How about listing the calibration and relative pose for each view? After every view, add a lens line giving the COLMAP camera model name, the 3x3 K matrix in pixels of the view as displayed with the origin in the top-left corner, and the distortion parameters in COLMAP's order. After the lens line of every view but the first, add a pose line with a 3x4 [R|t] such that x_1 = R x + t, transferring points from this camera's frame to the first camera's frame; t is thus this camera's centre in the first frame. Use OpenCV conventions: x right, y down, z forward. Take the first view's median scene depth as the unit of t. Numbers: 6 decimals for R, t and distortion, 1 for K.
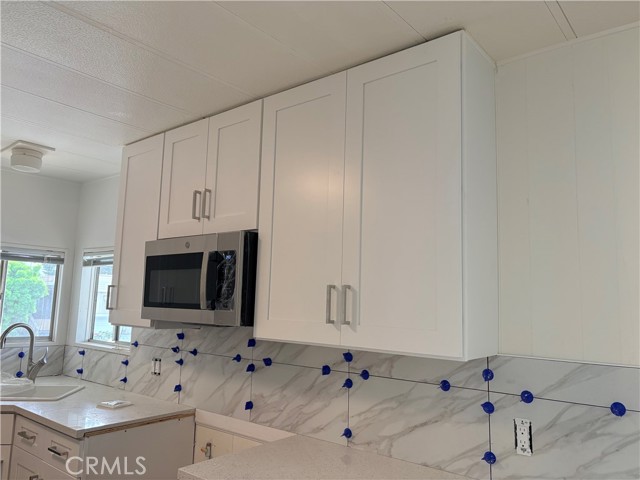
lens RADIAL K [[484.2, 0, 318.3], [0, 484.2, 242.4], [0, 0, 1]] dist [0.035049, -0.034060]
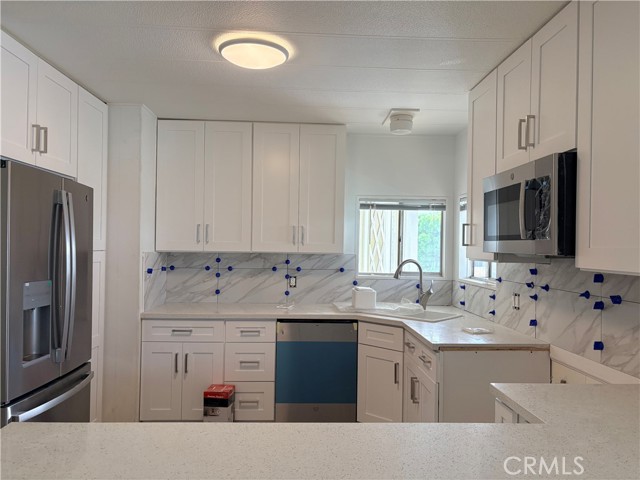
lens RADIAL K [[484.2, 0, 319.4], [0, 484.2, 244.4], [0, 0, 1]] dist [0.035049, -0.034060]
pose [[0.668807, -0.021084, -0.743137, 0.187495], [0.098701, 0.993267, 0.060648, 0.040198], [0.736855, -0.113910, 0.666385, 0.029797]]
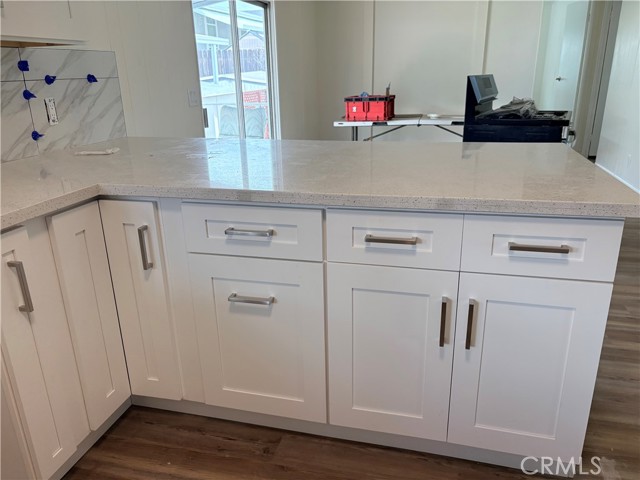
lens RADIAL K [[484.2, 0, 321.3], [0, 484.2, 239.8], [0, 0, 1]] dist [0.035049, -0.034060]
pose [[-0.412999, -0.320644, 0.852420, -0.736341], [-0.108220, 0.946619, 0.303645, 0.163070], [-0.904279, 0.033156, -0.425653, 0.602855]]
